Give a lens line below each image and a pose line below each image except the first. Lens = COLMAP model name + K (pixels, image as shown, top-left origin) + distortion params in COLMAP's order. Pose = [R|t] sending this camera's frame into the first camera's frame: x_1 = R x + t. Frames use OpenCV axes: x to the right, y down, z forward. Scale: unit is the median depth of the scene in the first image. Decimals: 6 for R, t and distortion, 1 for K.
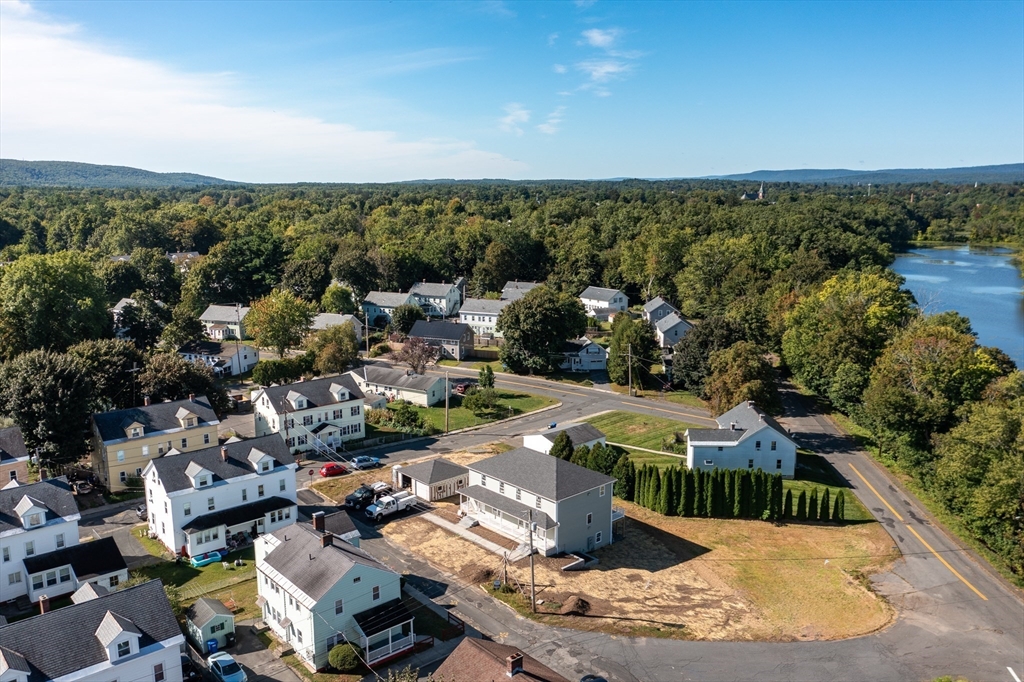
lens RADIAL K [[816.4, 0, 508.8], [0, 816.4, 339.9], [0, 0, 1]] dist [-0.000626, 0.003491]
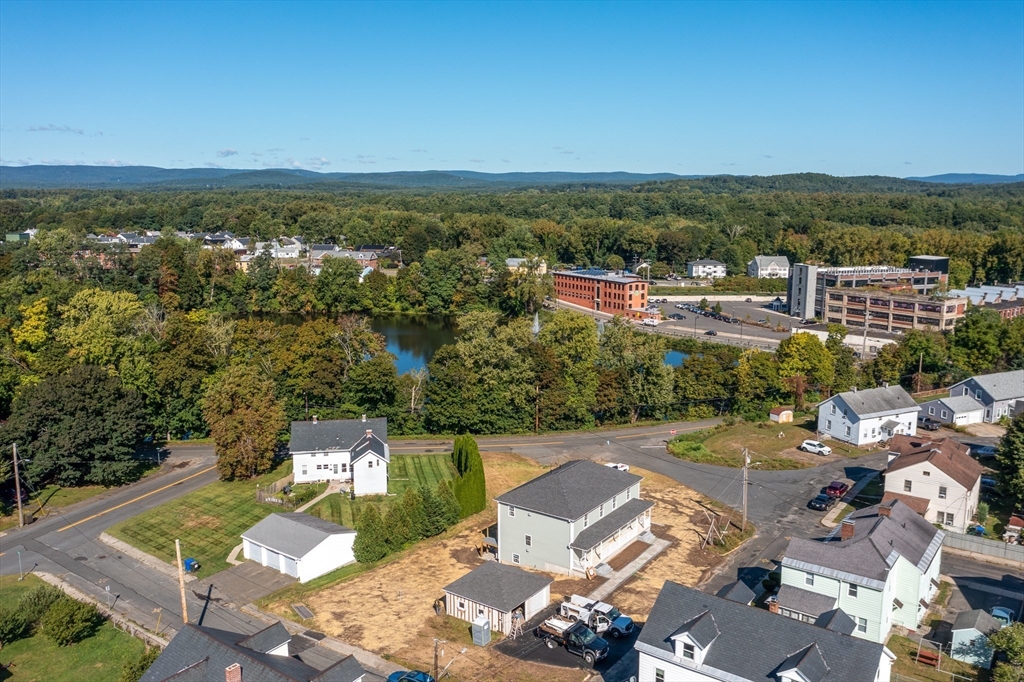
lens RADIAL K [[830.7, 0, 507.5], [0, 830.7, 341.4], [0, 0, 1]] dist [-0.002225, 0.000189]
pose [[-0.219926, -0.166703, 0.961167, -0.649551], [0.182391, 0.960889, 0.208388, -0.164288], [-0.958314, 0.221139, -0.180919, 0.940365]]
